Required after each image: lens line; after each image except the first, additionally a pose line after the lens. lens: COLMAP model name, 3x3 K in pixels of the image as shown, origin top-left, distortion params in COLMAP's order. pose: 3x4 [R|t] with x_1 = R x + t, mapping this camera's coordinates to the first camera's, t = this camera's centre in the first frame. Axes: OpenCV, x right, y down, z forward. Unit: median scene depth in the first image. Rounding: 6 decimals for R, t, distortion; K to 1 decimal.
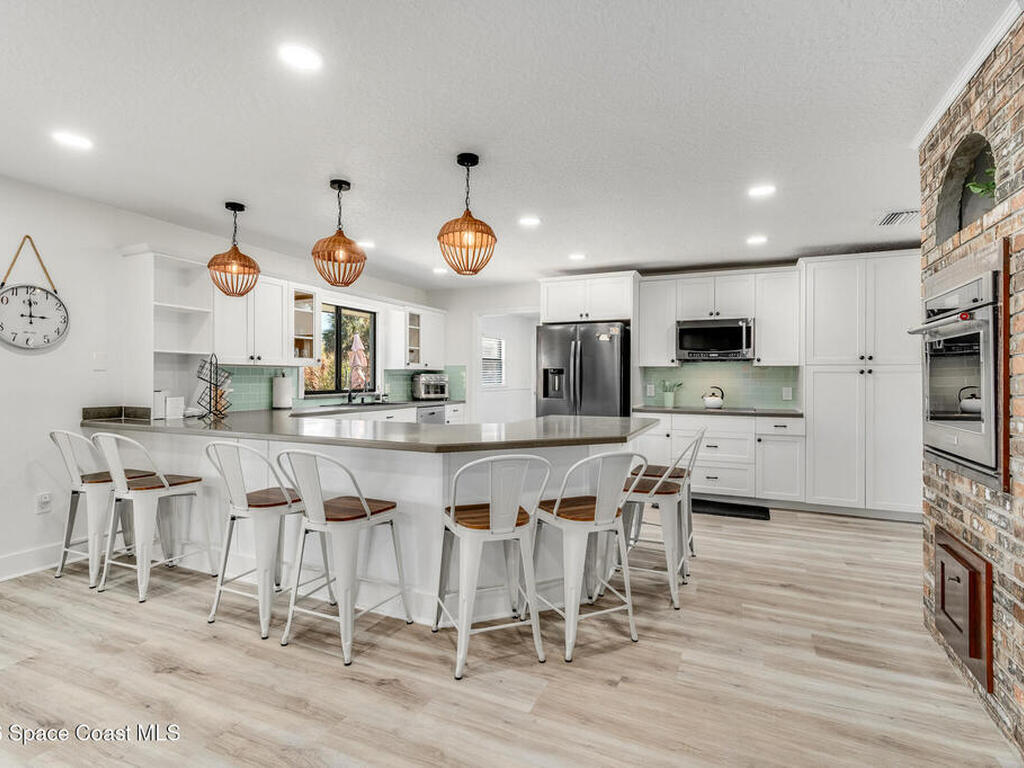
lens RADIAL K [[519.8, 0, 517.4], [0, 519.8, 386.7], [0, 0, 1]] dist [-0.000472, 0.000812]
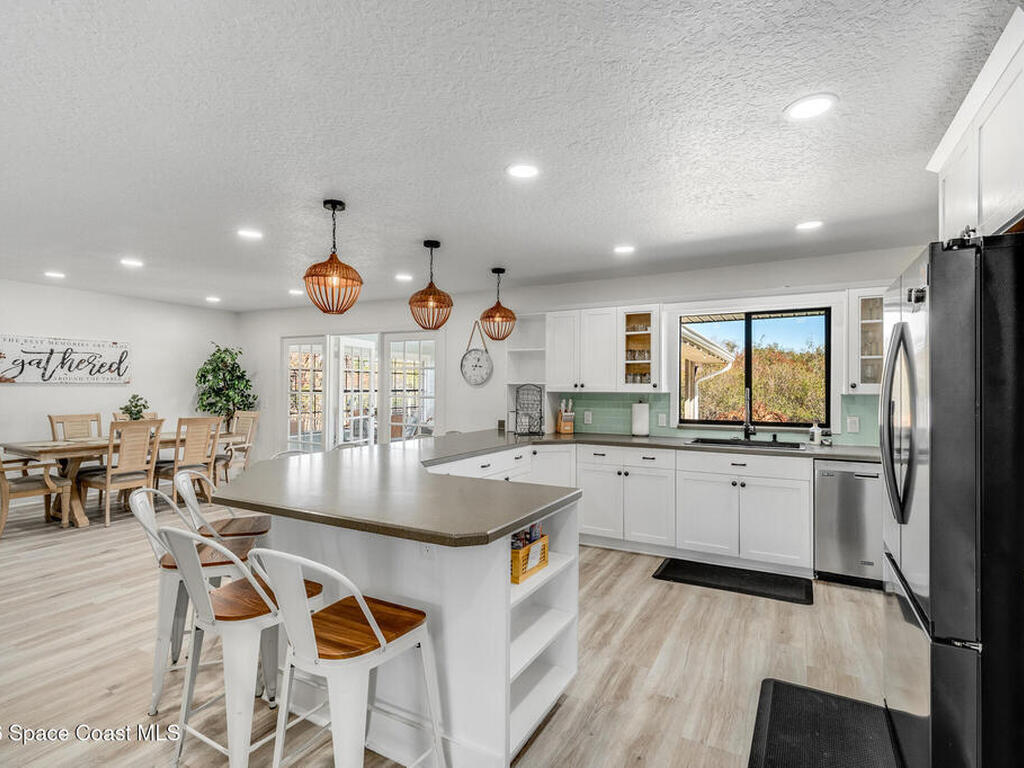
lens RADIAL K [[519.8, 0, 508.6], [0, 519.8, 384.2], [0, 0, 1]] dist [-0.000472, 0.000812]
pose [[-0.099754, -0.007369, -0.994985, 0.568536], [-0.018516, 0.999813, -0.005548, -0.047004], [0.994840, 0.017870, -0.099872, 0.903832]]
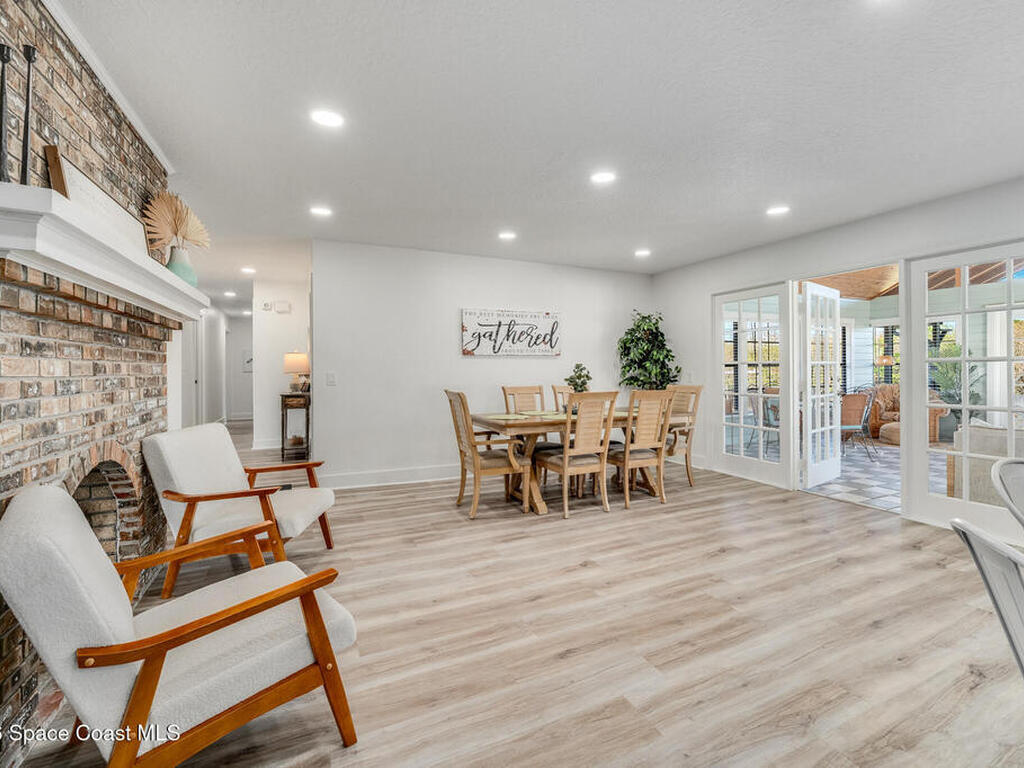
lens RADIAL K [[470.5, 0, 514.7], [0, 470.5, 370.2], [0, 0, 1]] dist [-0.002734, 0.000633]
pose [[-0.663107, 0.002131, -0.748521, 0.247555], [0.000401, 0.999997, 0.002492, -0.001647], [0.748524, 0.001353, -0.663106, 0.446368]]
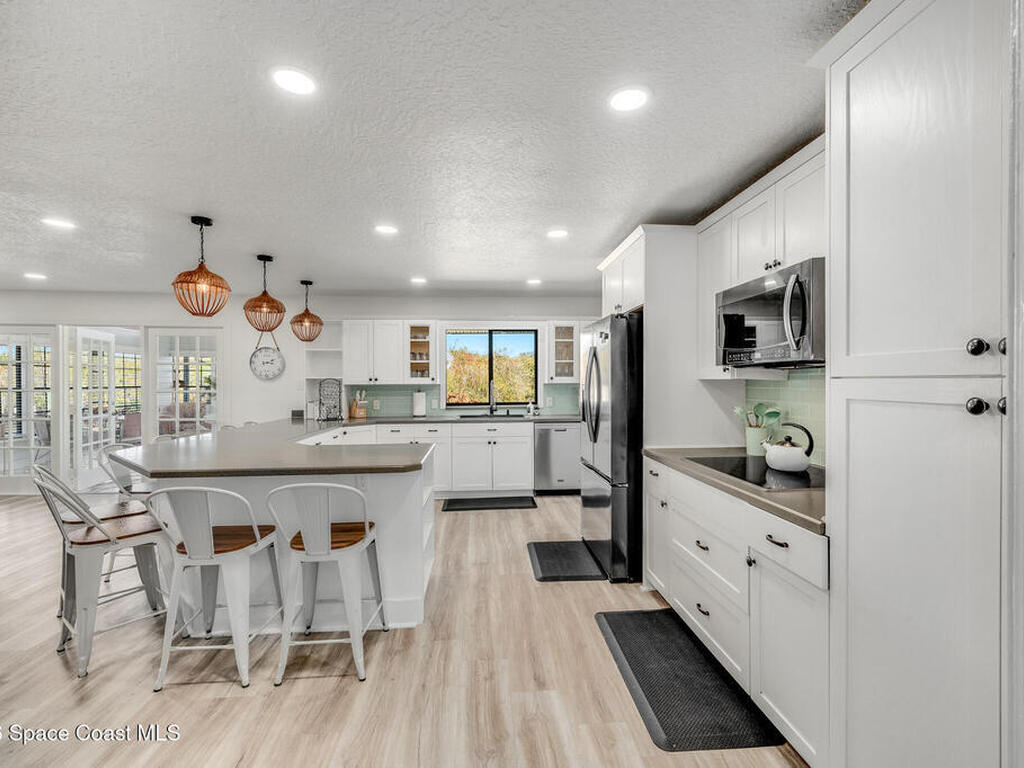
lens RADIAL K [[470.5, 0, 513.3], [0, 470.5, 387.3], [0, 0, 1]] dist [-0.002734, 0.000633]
pose [[0.465741, 0.004773, -0.884908, 0.748405], [-0.006320, 0.999978, 0.002068, -0.037277], [0.884899, 0.004629, 0.465761, 0.698638]]
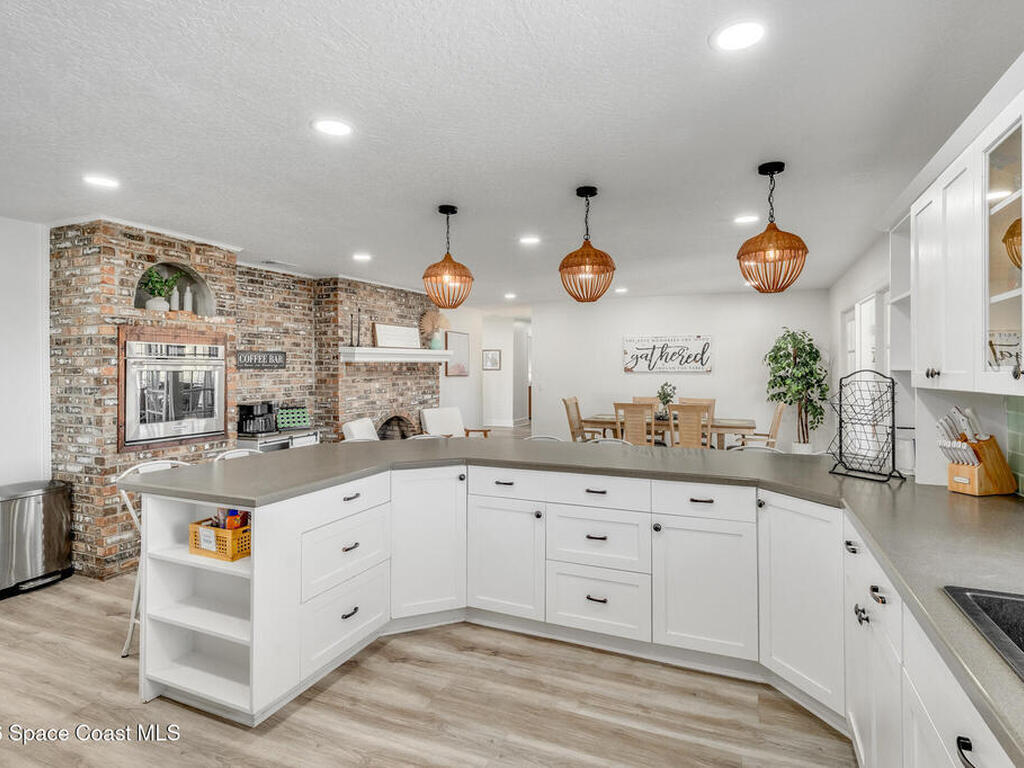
lens RADIAL K [[519.8, 0, 513.2], [0, 519.8, 365.2], [0, 0, 1]] dist [-0.000472, 0.000812]
pose [[-0.999988, -0.003035, -0.003956, -0.147129], [-0.003057, 0.999980, 0.005575, -0.065009], [0.003939, 0.005587, -0.999977, 1.318197]]
